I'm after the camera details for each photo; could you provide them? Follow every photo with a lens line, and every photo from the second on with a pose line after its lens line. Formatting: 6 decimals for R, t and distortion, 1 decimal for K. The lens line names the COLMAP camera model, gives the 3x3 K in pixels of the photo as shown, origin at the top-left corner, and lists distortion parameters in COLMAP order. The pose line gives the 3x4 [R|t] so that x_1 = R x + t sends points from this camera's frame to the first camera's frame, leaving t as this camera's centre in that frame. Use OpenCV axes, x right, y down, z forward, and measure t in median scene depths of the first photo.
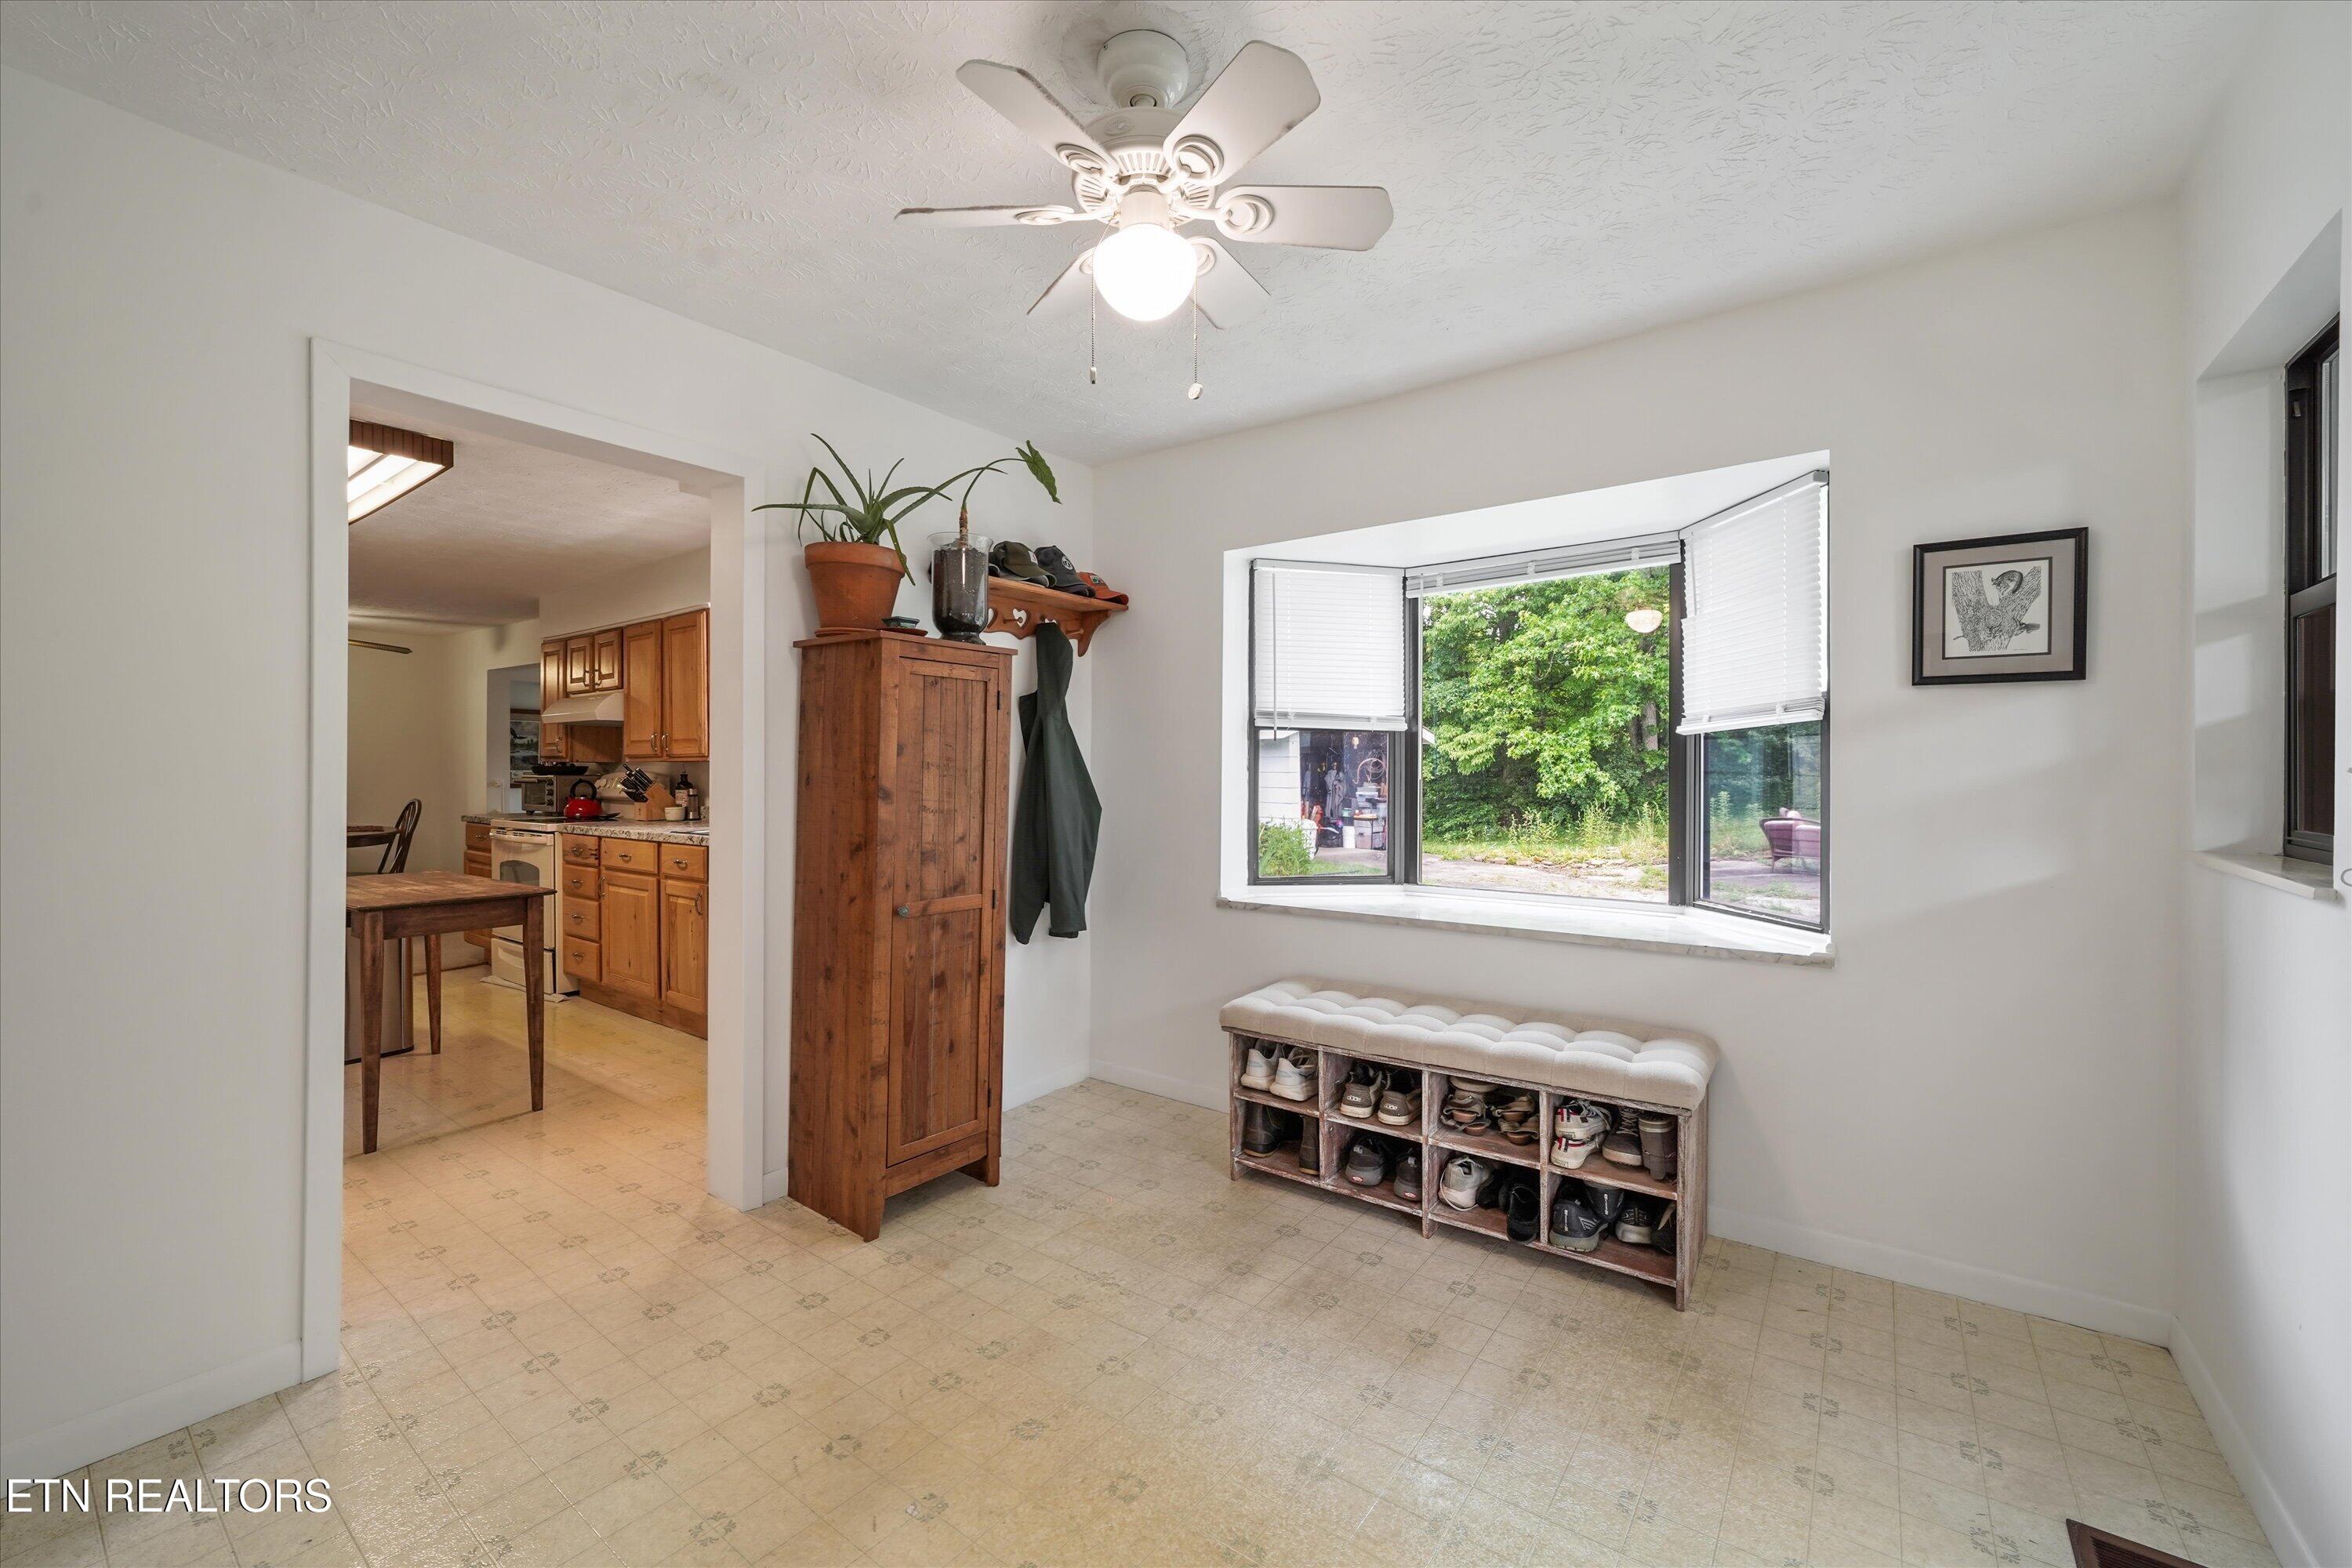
lens RADIAL K [[954.7, 0, 1176.5], [0, 954.7, 772.0], [0, 0, 1]] dist [-0.010725, 0.001216]
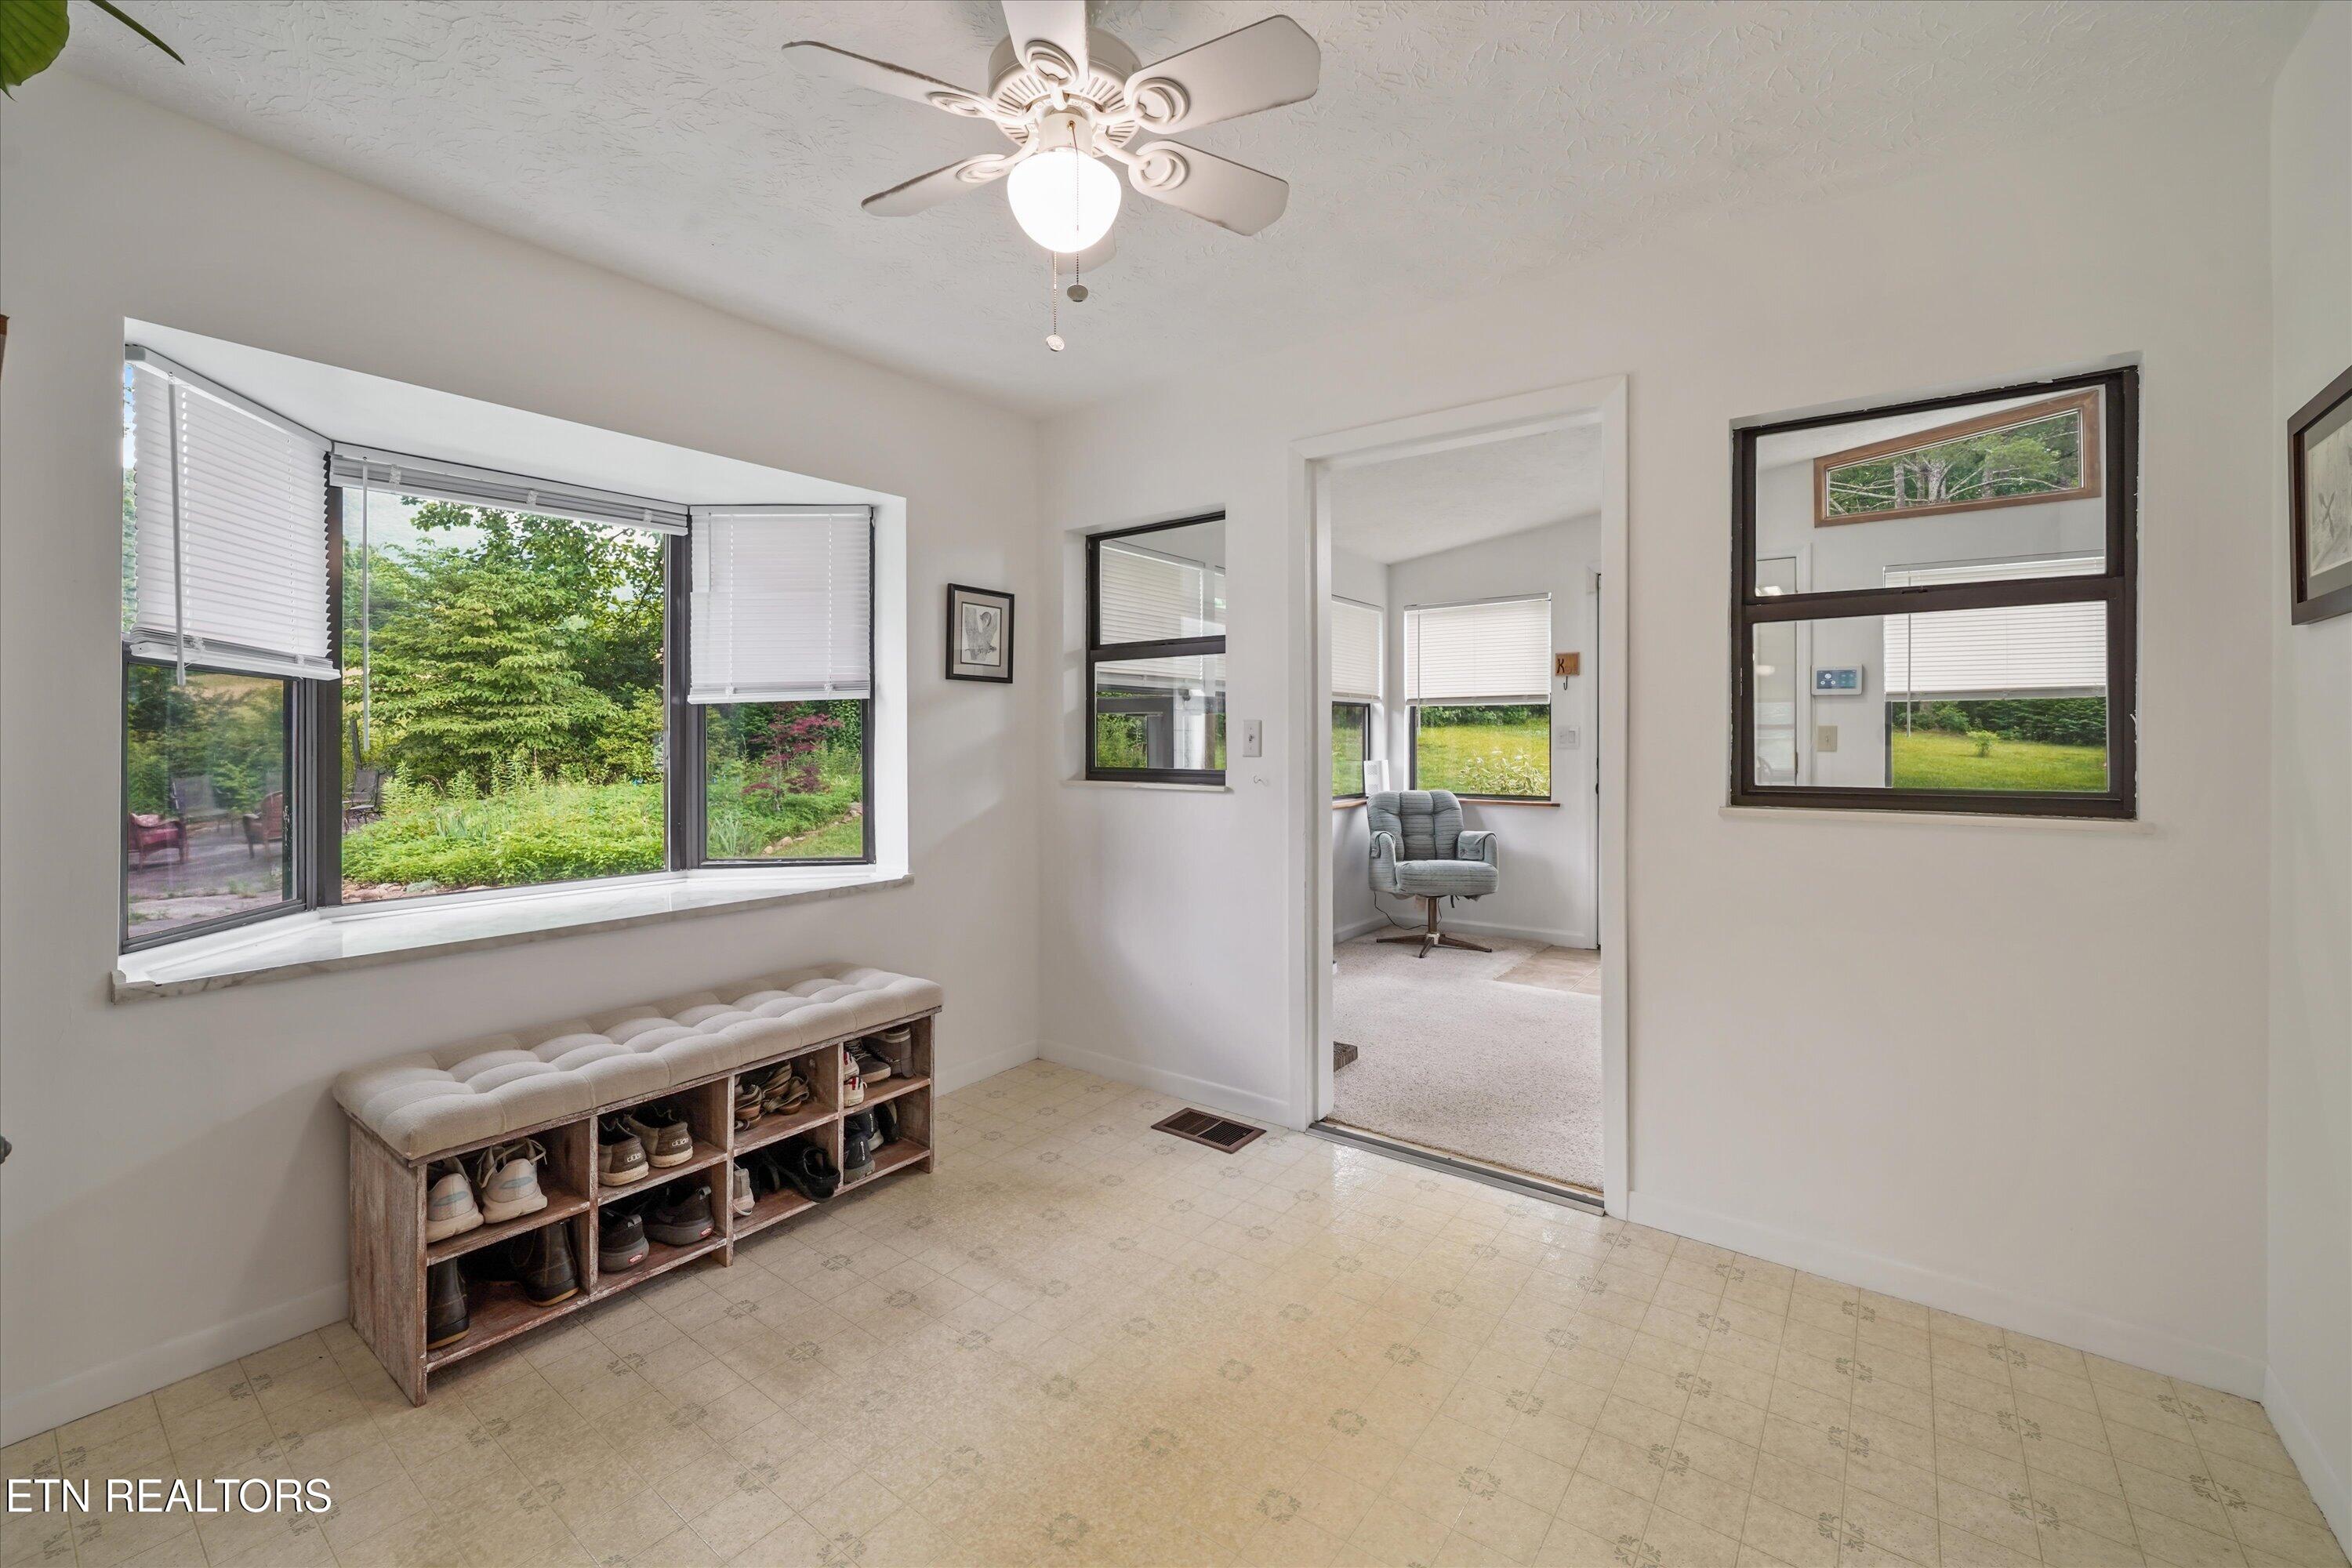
lens RADIAL K [[954.7, 0, 1182.3], [0, 954.7, 734.4], [0, 0, 1]] dist [-0.010725, 0.001216]
pose [[0.005851, 0.002731, 0.999979, -0.699034], [0.004334, 0.999987, -0.002756, -0.000741], [-0.999973, 0.004350, 0.005839, 0.644334]]
